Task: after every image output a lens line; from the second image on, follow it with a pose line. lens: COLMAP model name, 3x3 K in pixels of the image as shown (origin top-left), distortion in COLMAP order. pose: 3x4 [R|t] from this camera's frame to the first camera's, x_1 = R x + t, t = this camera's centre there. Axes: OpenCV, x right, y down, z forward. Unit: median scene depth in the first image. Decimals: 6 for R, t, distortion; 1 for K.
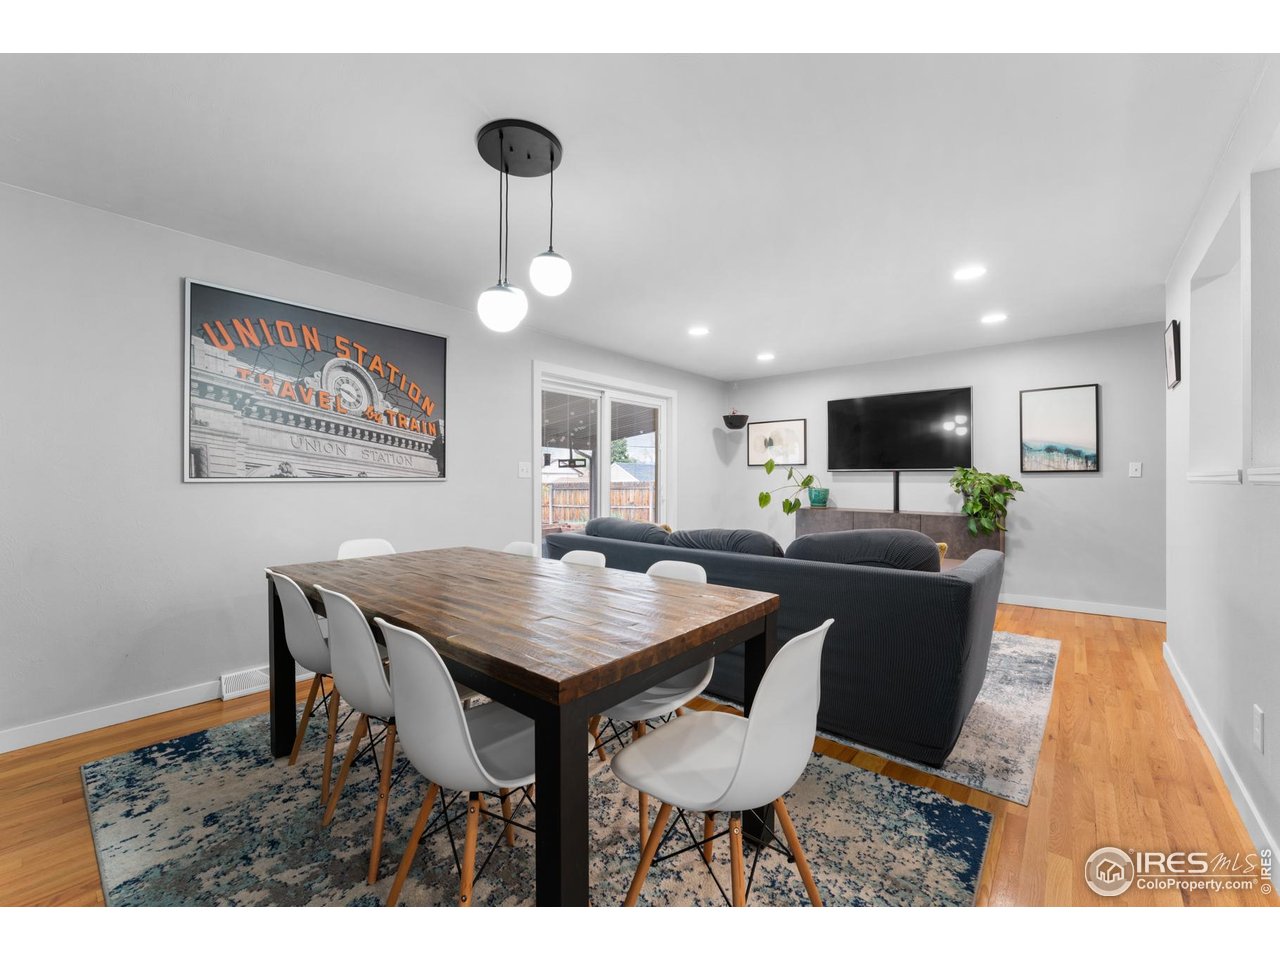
lens RADIAL K [[522.4, 0, 640.2], [0, 522.4, 474.8], [0, 0, 1]] dist [-0.003763, -0.000273]
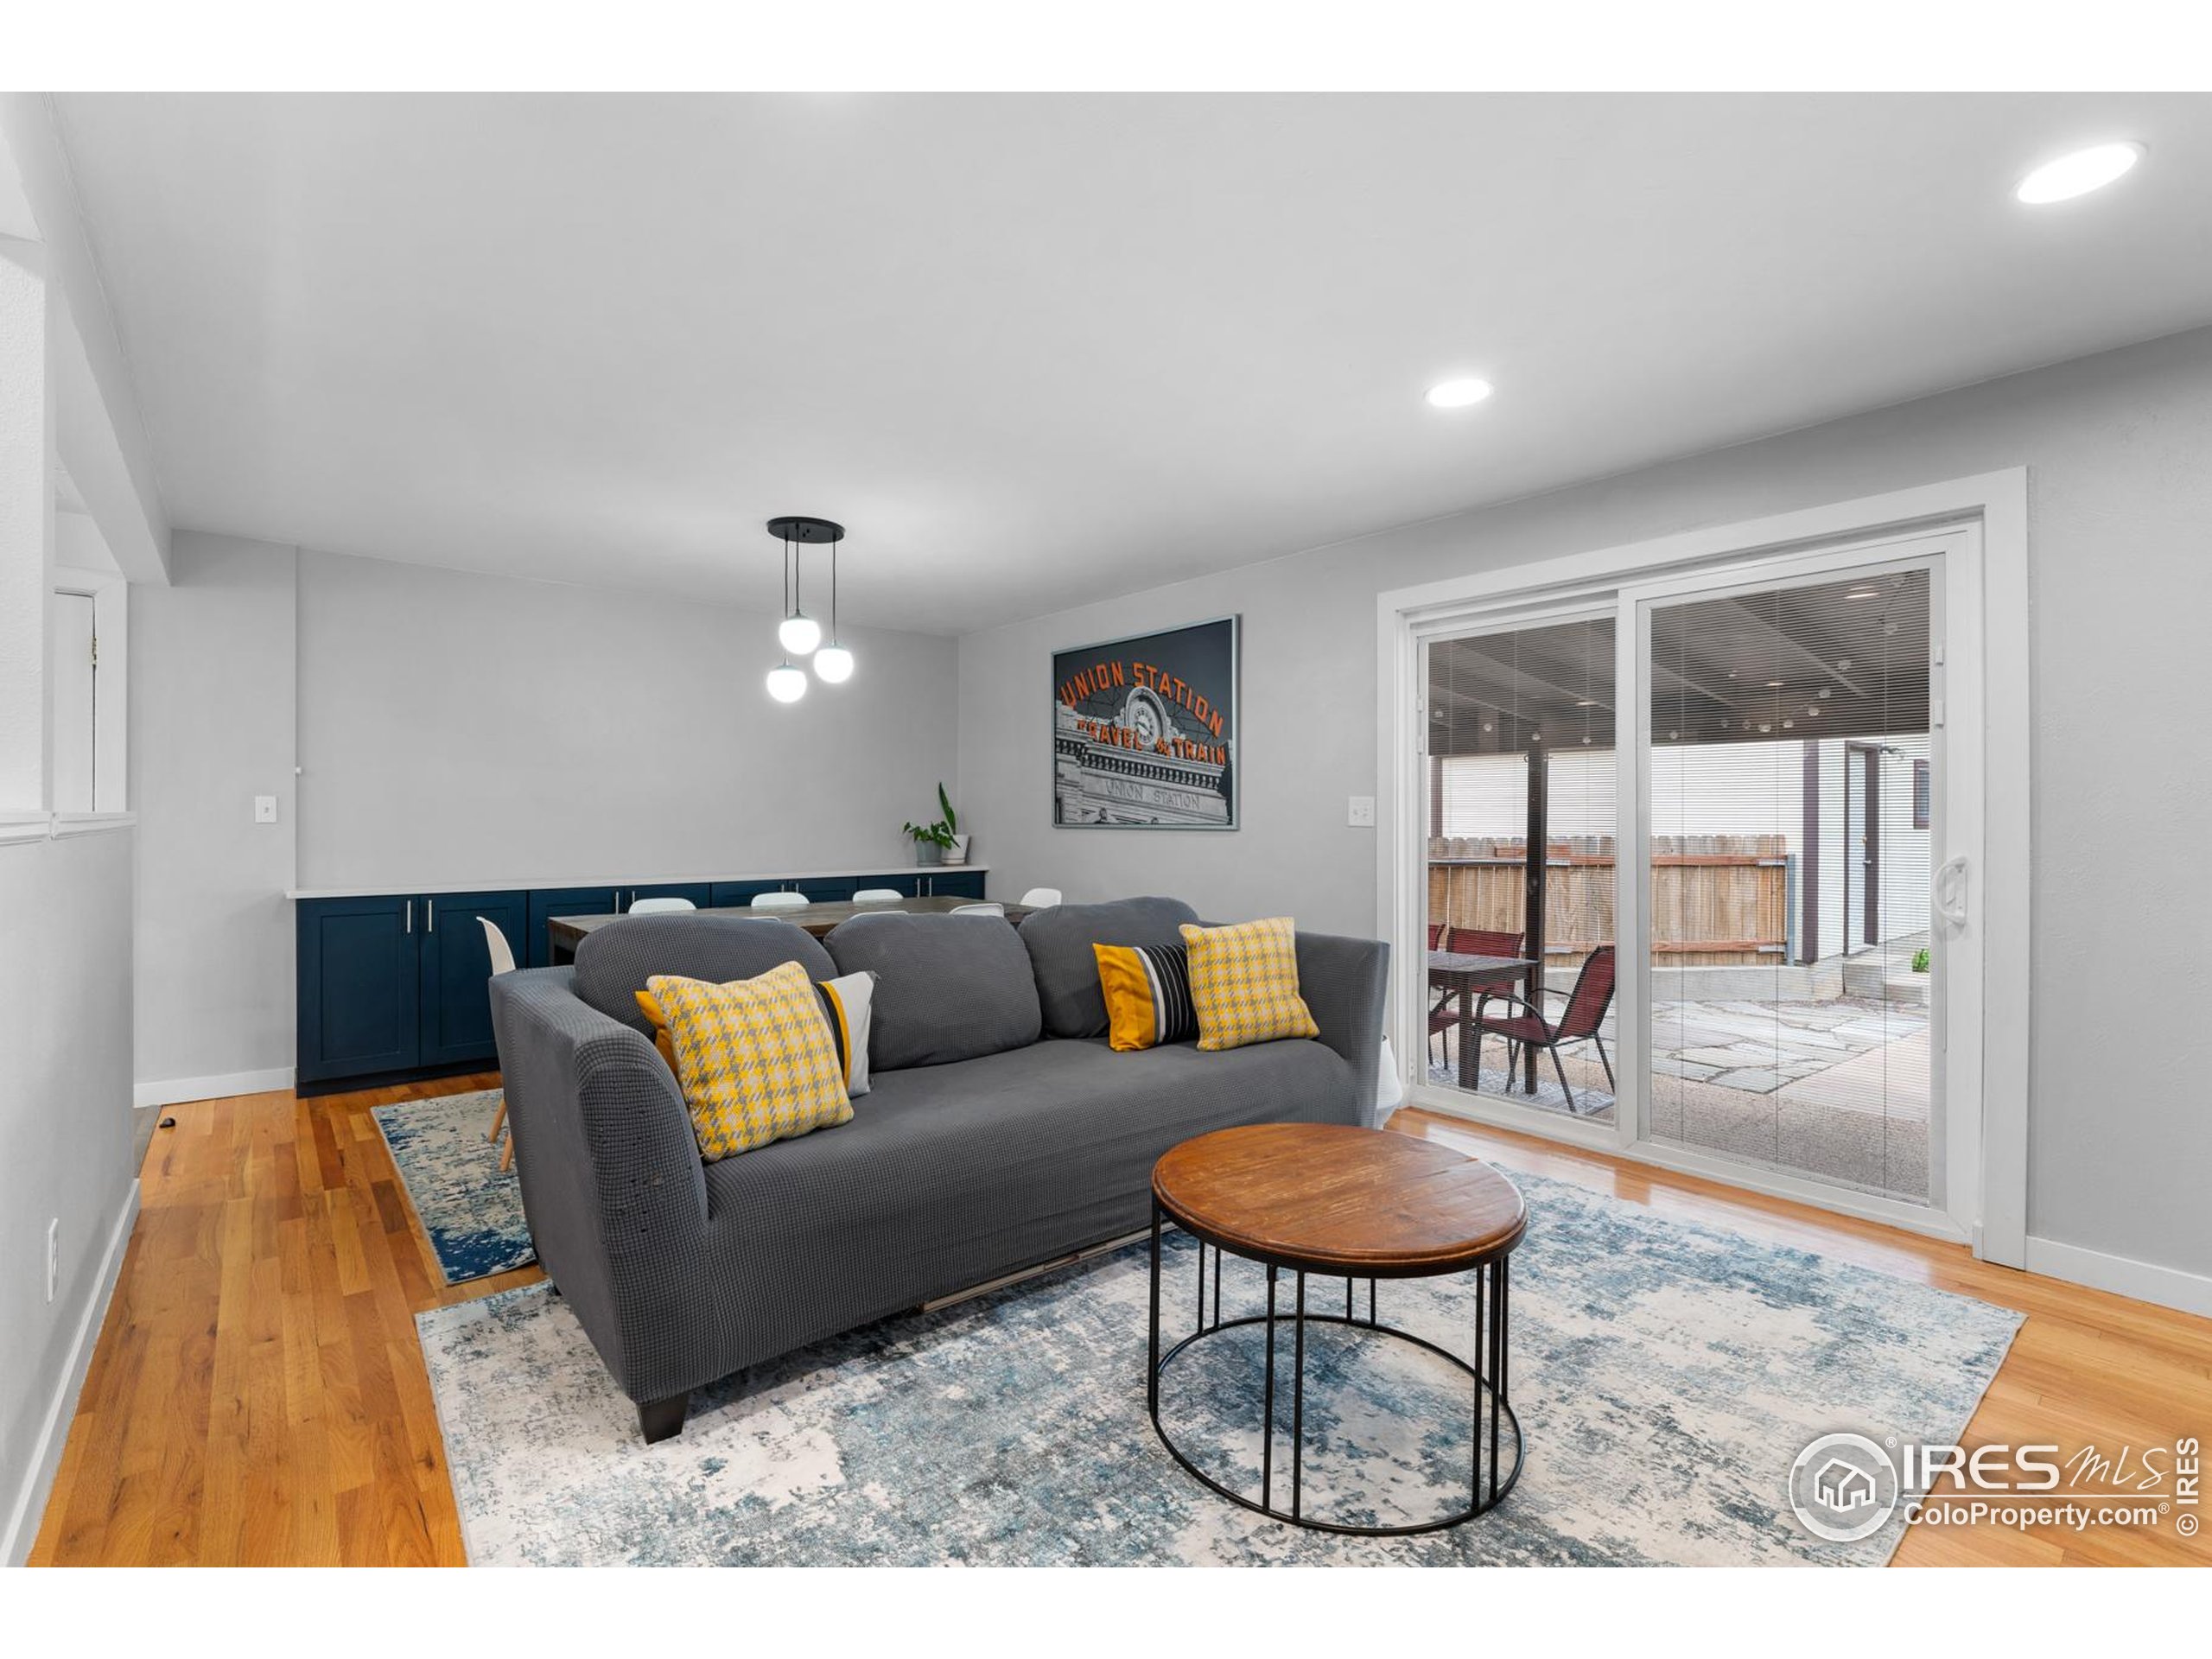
lens RADIAL K [[991.1, 0, 1086.8], [0, 991.1, 820.5], [0, 0, 1]] dist [-0.001524, -0.000161]
pose [[-0.176295, -0.000102, -0.984337, 0.756224], [0.000956, 1.000000, -0.000275, -0.000213], [0.984337, -0.000990, -0.176295, 0.850804]]
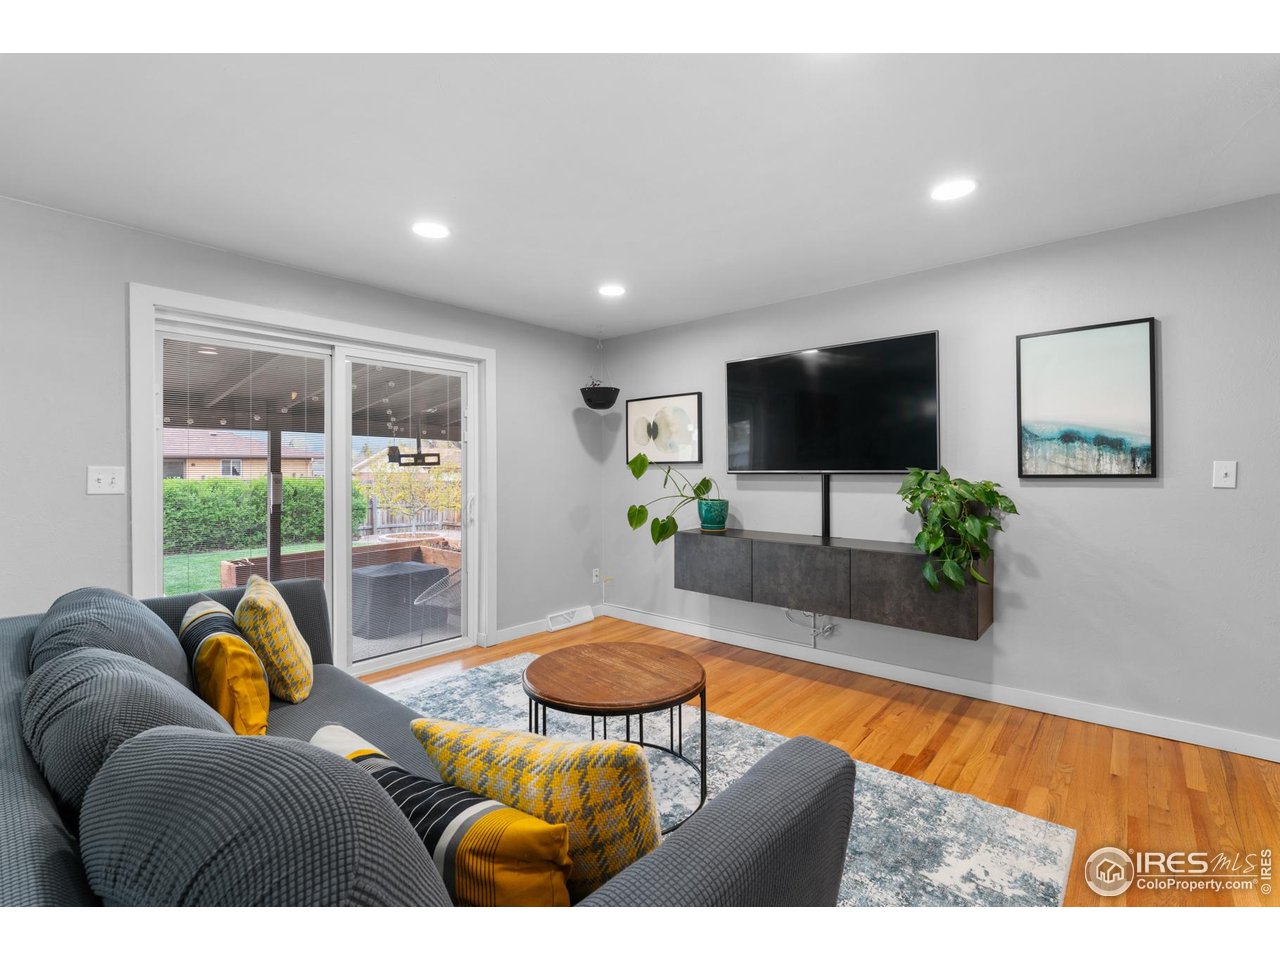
lens RADIAL K [[573.1, 0, 641.8], [0, 573.1, 467.5], [0, 0, 1]] dist [-0.003073, -0.000223]
pose [[0.999892, -0.004401, -0.014004, 0.335561], [0.004411, 0.999990, 0.000707, -0.018648], [0.014001, -0.000769, 0.999902, 0.376971]]
